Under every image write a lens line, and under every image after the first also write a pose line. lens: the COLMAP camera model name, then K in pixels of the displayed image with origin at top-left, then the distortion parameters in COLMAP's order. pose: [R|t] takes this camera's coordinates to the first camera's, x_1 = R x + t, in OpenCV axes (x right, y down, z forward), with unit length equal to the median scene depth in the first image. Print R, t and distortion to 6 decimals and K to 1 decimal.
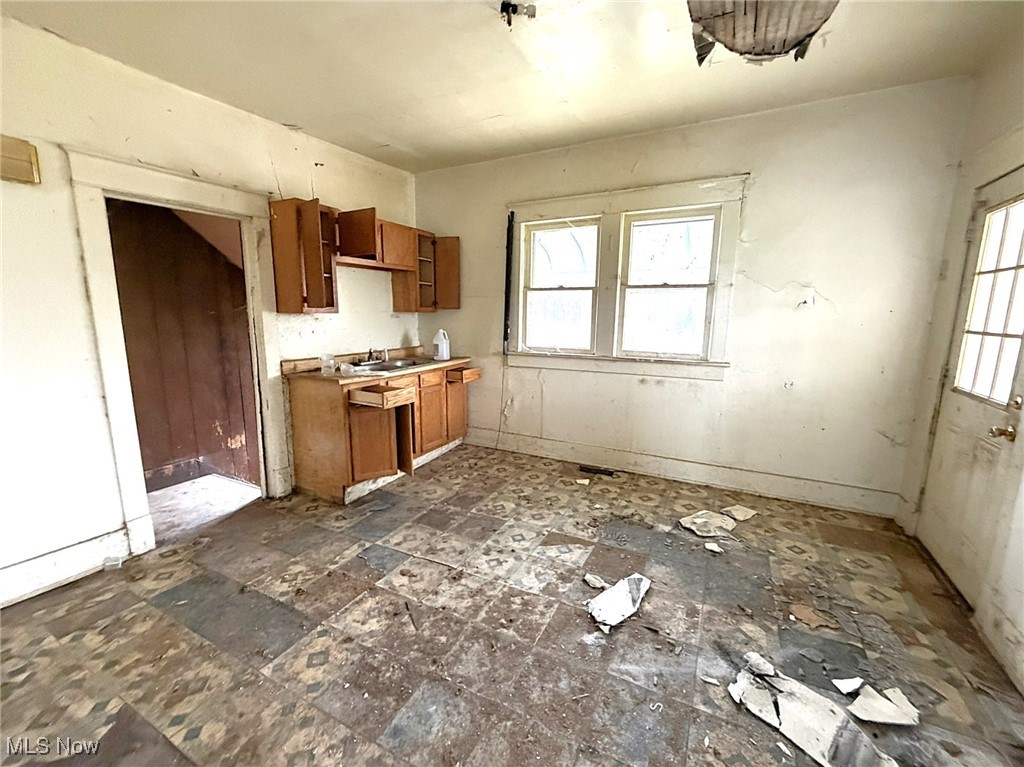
lens RADIAL K [[426.0, 0, 512.0], [0, 426.0, 383.5], [0, 0, 1]] dist [-0.001279, 0.000225]
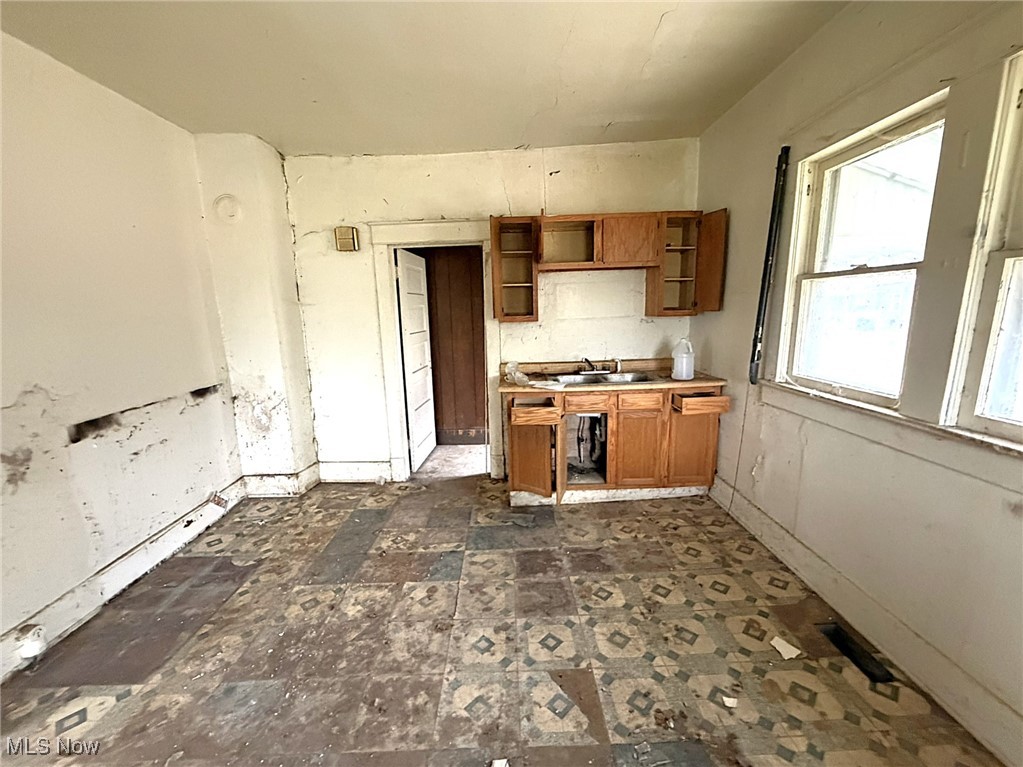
lens RADIAL K [[416.4, 0, 511.5], [0, 416.4, 383.5], [0, 0, 1]] dist [0.000182, 0.000069]
pose [[0.465765, 0.137567, -0.874150, 0.450347], [-0.117759, 0.988692, 0.092849, -0.104818], [0.877038, 0.059693, 0.476698, 0.490808]]
